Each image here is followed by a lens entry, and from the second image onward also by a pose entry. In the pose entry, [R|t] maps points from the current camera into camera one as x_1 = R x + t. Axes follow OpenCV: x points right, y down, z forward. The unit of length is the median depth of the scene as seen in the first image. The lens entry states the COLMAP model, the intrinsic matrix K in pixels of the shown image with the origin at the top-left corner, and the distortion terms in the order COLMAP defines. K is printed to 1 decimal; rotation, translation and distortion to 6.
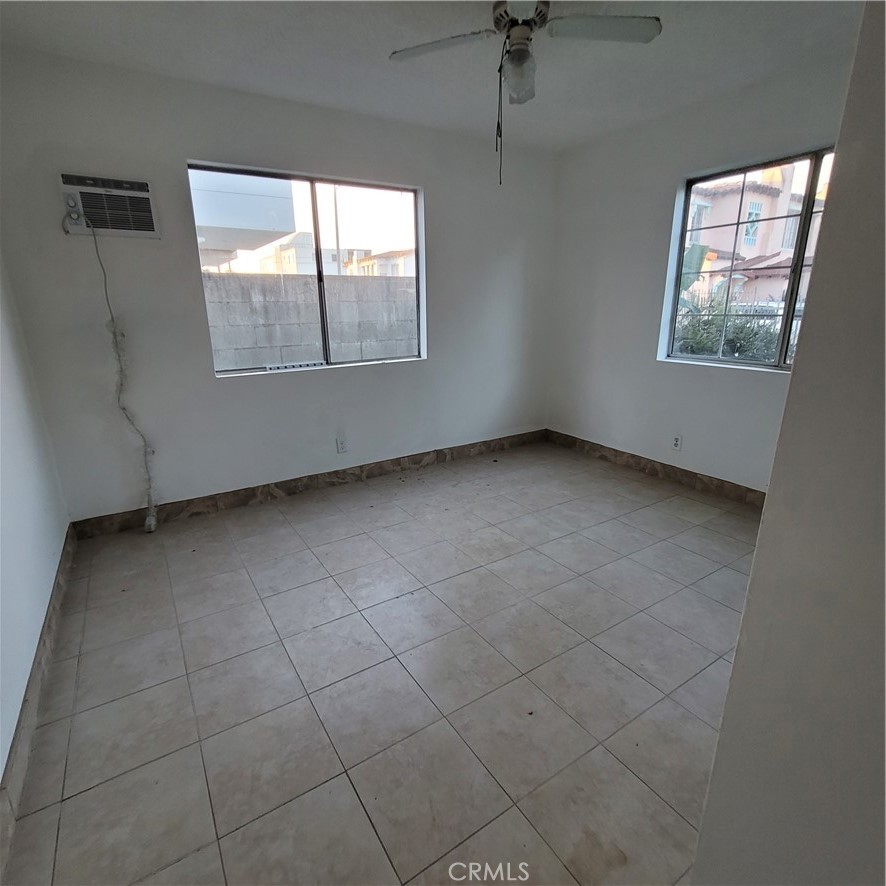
lens RADIAL K [[478.1, 0, 436.1], [0, 478.1, 449.2], [0, 0, 1]] dist [-0.005203, 0.001348]
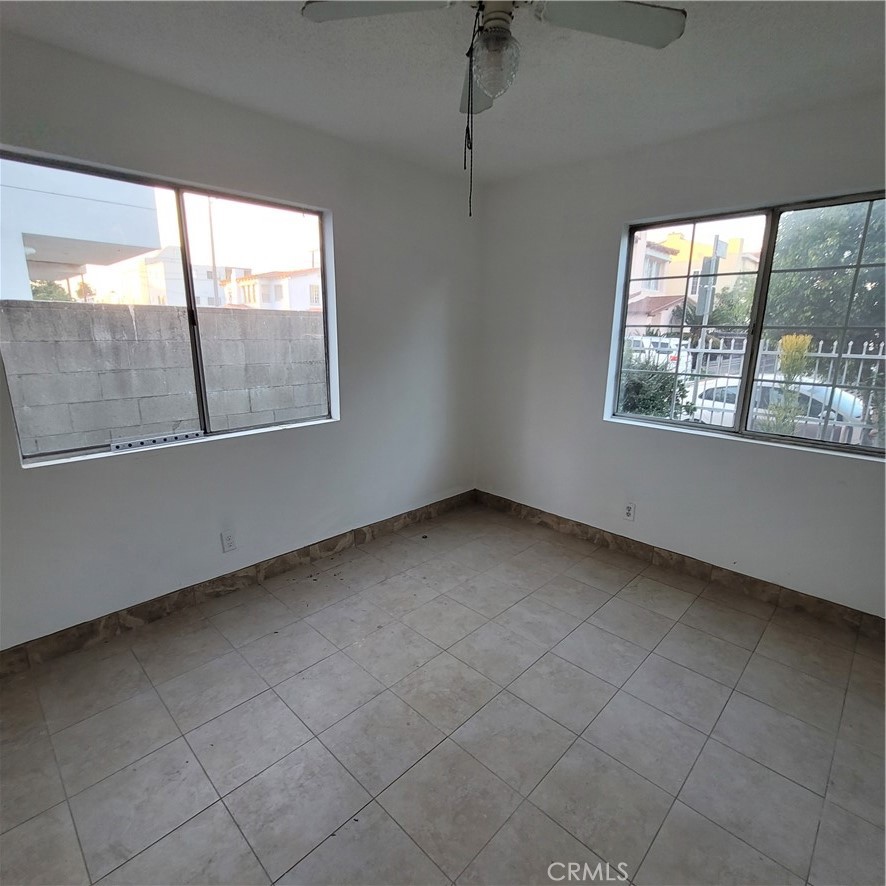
lens RADIAL K [[478.1, 0, 436.1], [0, 478.1, 449.2], [0, 0, 1]] dist [-0.005203, 0.001348]
pose [[0.973915, -0.029845, 0.224944, -0.046636], [0.040007, 0.998368, -0.040754, -0.107834], [-0.223360, 0.048691, 0.973519, 0.200192]]
